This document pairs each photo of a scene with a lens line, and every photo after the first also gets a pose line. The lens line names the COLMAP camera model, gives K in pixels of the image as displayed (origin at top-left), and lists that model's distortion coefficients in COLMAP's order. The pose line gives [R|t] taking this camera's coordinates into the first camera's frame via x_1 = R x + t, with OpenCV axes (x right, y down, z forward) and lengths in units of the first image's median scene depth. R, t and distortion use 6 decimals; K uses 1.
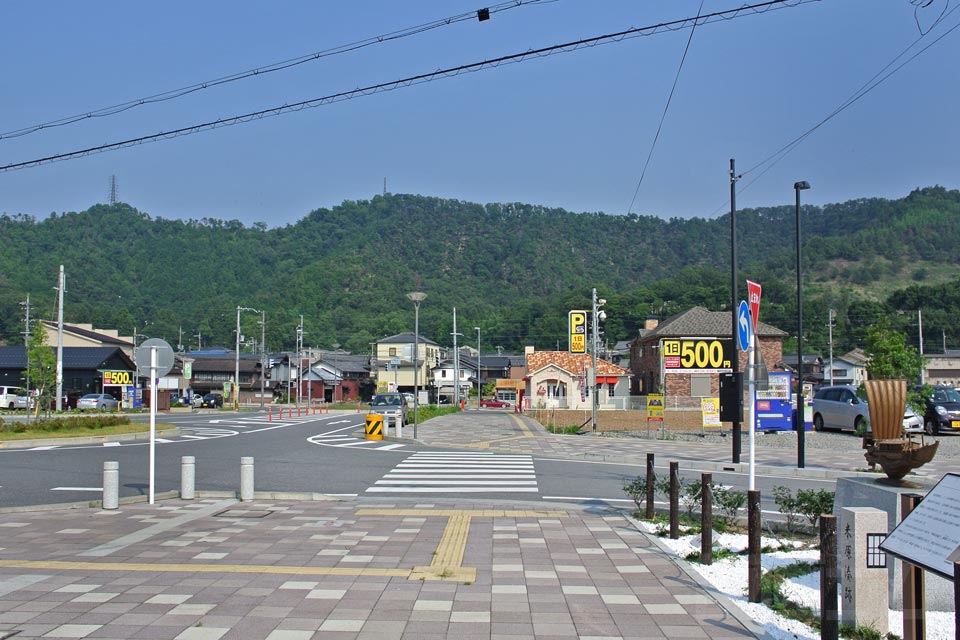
lens RADIAL K [[840.3, 0, 479.5], [0, 840.3, 346.3], [0, 0, 1]] dist [-0.044449, 0.010556]
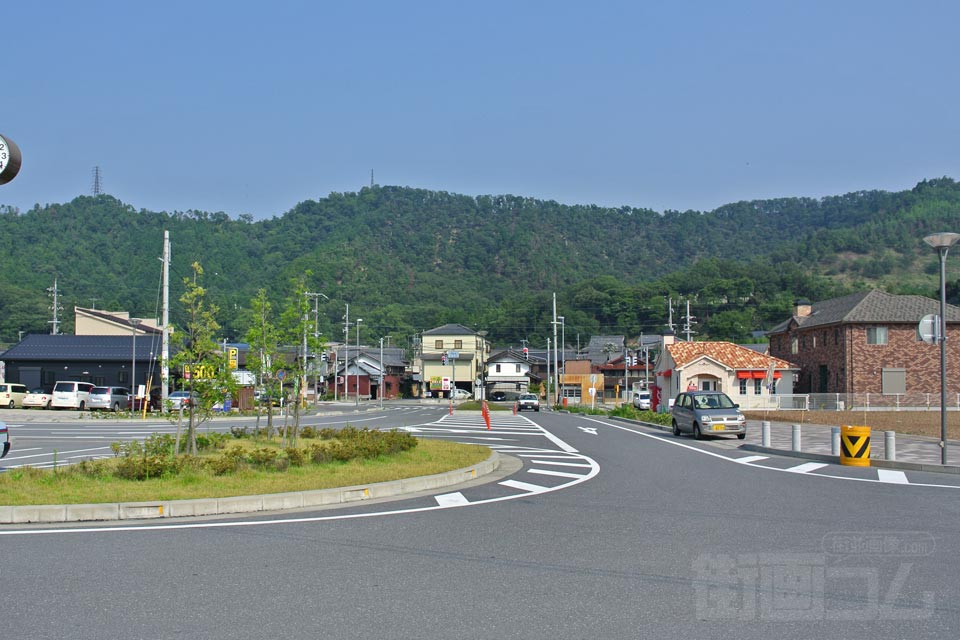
lens RADIAL K [[841.5, 0, 447.0], [0, 841.5, 346.5], [0, 0, 1]] dist [-0.045158, 0.011644]
pose [[0.999979, 0.002018, -0.006114, -0.022267], [-0.001984, 0.999983, 0.005510, 0.000915], [0.006125, -0.005498, 0.999966, 0.018854]]
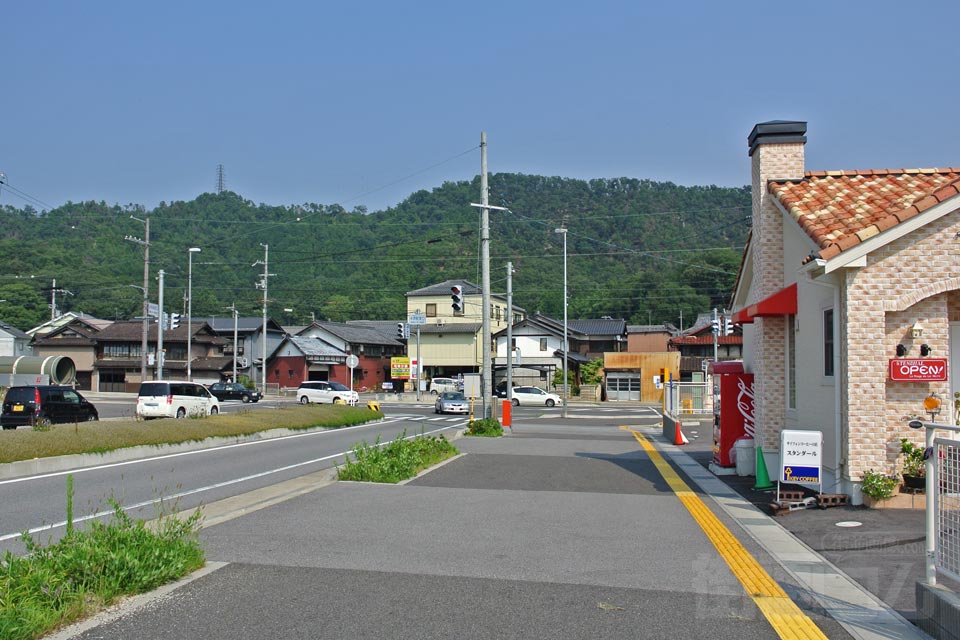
lens RADIAL K [[780.0, 0, 474.1], [0, 780.0, 354.5], [0, 0, 1]] dist [-0.061978, 0.003825]
pose [[0.989919, -0.003619, -0.141586, 0.001828], [0.007303, 0.999648, 0.025508, 0.006101], [0.141444, -0.026285, 0.989597, 0.110925]]
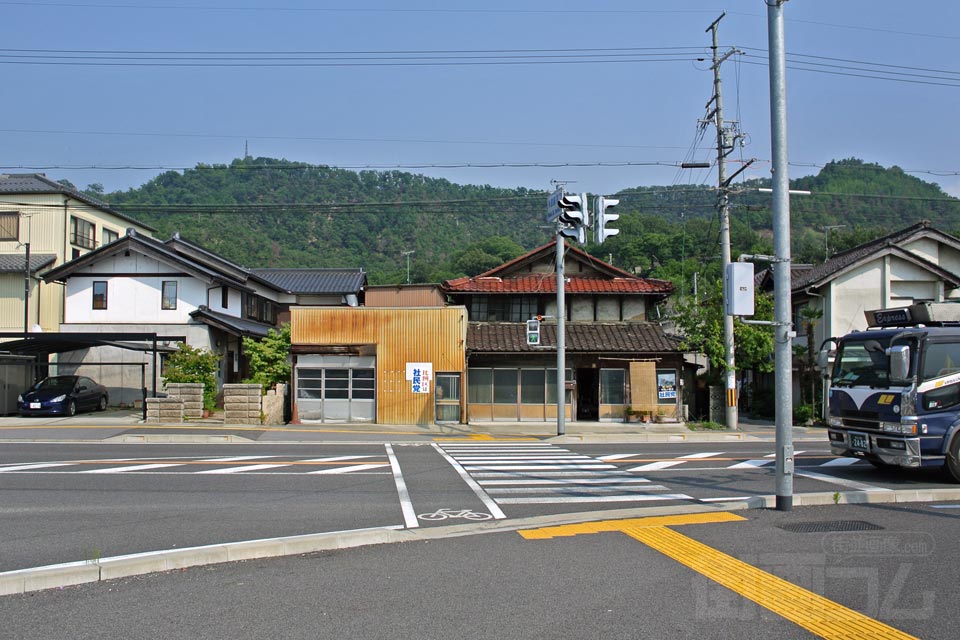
lens RADIAL K [[780.0, 0, 474.1], [0, 780.0, 354.5], [0, 0, 1]] dist [-0.061978, 0.003825]
pose [[0.989298, 0.004420, 0.145842, 0.008892], [-0.007010, 0.999827, 0.017253, 0.010986], [-0.145741, -0.018091, 0.989157, 0.179431]]
